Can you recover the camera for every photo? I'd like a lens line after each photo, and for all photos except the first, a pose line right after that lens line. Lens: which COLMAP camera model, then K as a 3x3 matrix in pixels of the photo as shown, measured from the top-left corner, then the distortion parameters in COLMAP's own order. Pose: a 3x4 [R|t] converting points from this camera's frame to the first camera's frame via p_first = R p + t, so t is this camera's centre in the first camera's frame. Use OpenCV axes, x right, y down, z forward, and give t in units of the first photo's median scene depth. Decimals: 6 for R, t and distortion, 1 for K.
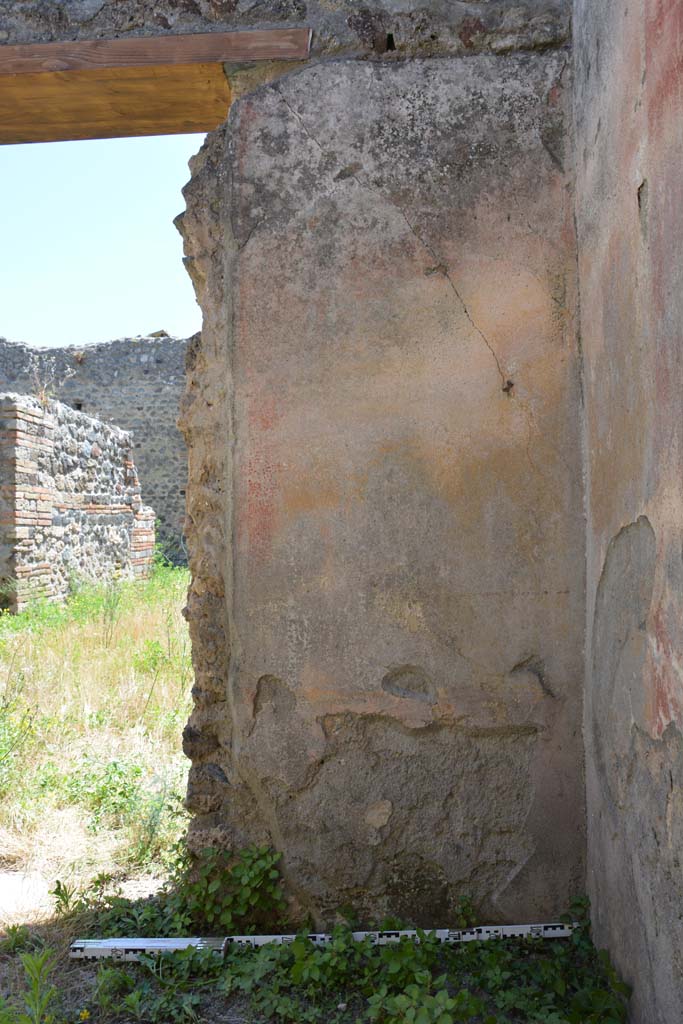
lens RADIAL K [[792.7, 0, 342.4], [0, 792.7, 527.8], [0, 0, 1]] dist [-0.164639, 0.113357]
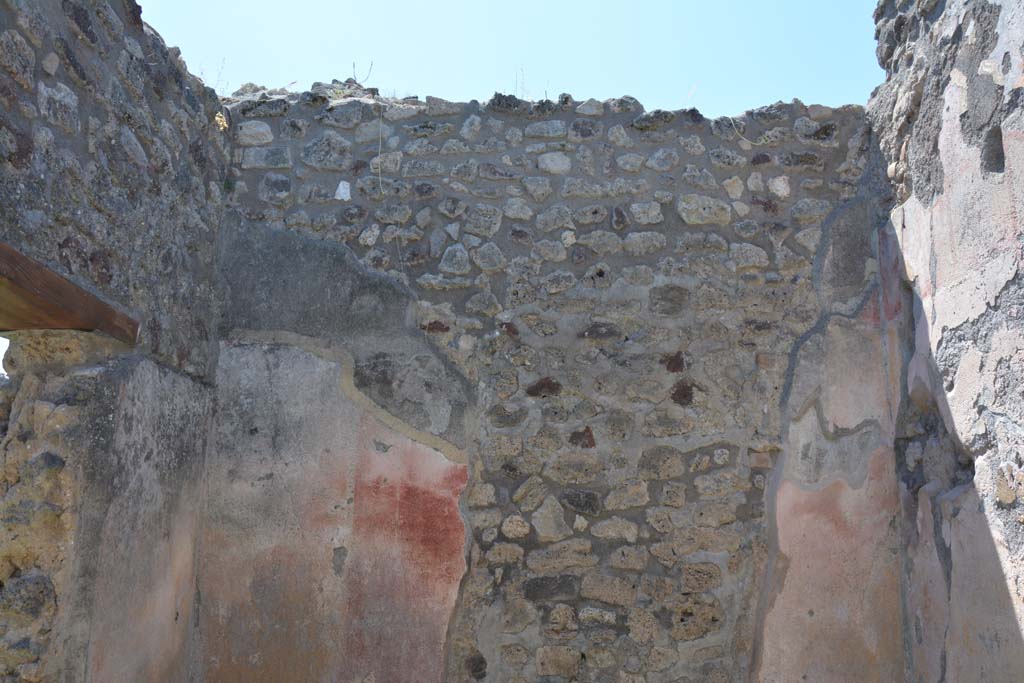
lens RADIAL K [[792.7, 0, 511.1], [0, 792.7, 341.8], [0, 0, 1]] dist [-0.164639, 0.113357]
pose [[-0.058039, 0.248424, 0.966911, -1.347370], [-0.027910, 0.967761, -0.250318, -0.338914], [-0.997924, -0.041515, -0.049234, 0.452272]]
